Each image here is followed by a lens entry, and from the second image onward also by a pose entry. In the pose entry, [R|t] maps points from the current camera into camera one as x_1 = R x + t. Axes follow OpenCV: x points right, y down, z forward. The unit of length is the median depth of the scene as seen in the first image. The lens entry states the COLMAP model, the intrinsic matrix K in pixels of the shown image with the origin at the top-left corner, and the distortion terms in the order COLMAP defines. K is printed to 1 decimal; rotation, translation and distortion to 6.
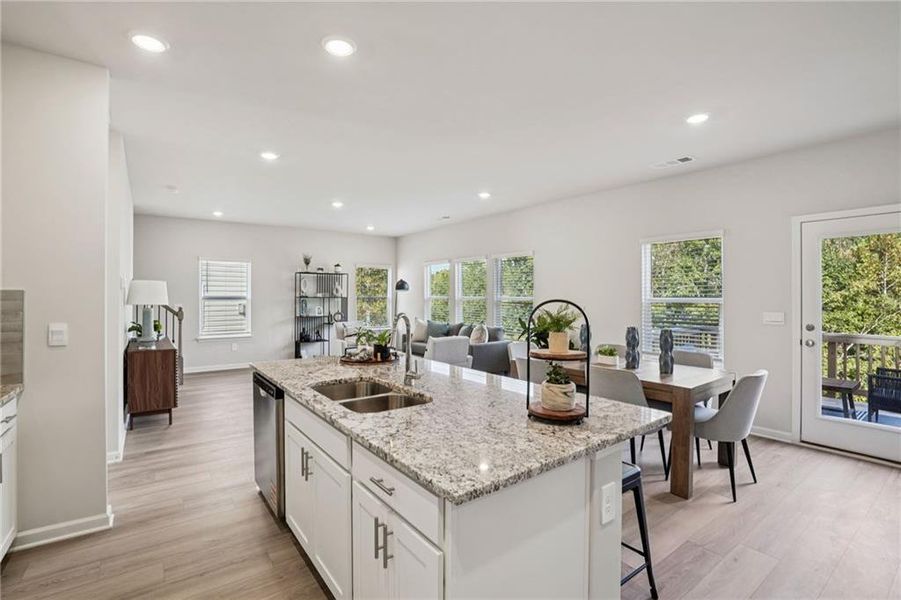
lens RADIAL K [[416.1, 0, 450.3], [0, 416.1, 297.2], [0, 0, 1]] dist [-0.055569, 0.018332]
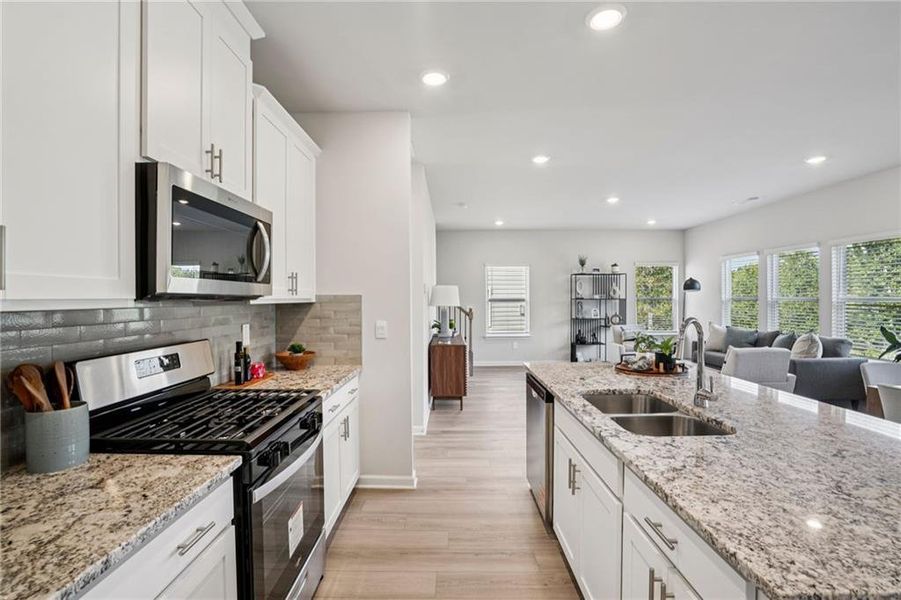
lens RADIAL K [[416.1, 0, 445.0], [0, 416.1, 303.0], [0, 0, 1]] dist [-0.055569, 0.018332]
pose [[0.790615, -0.000046, -0.612313, -0.003023], [0.005960, 0.999953, 0.007621, 0.000356], [0.612284, -0.009675, 0.790579, 0.025071]]
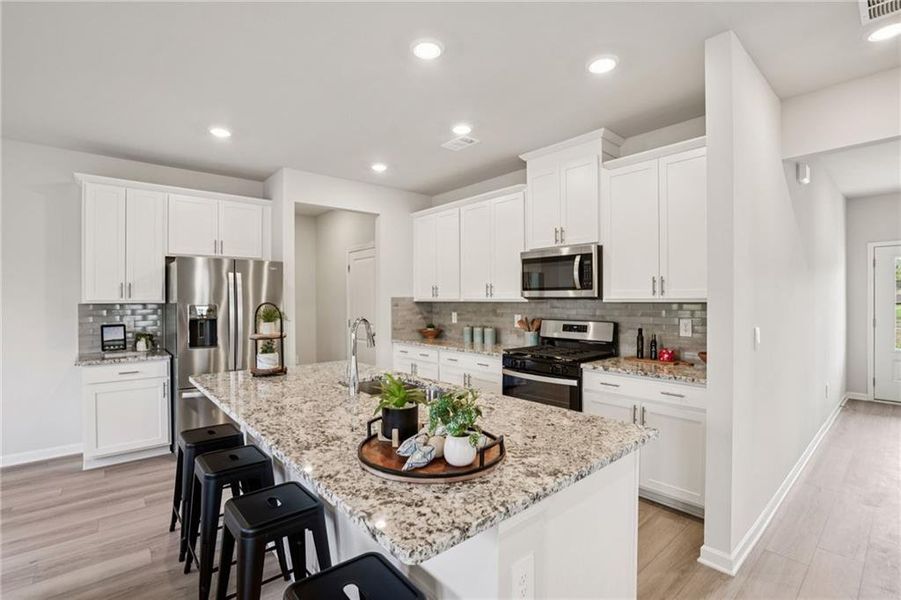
lens RADIAL K [[416.1, 0, 446.8], [0, 416.1, 301.2], [0, 0, 1]] dist [-0.055569, 0.018332]
pose [[-0.997811, 0.002027, -0.066095, -0.088128], [0.001520, 0.999969, 0.007709, -0.002644], [0.066109, 0.007591, -0.997784, 0.692045]]
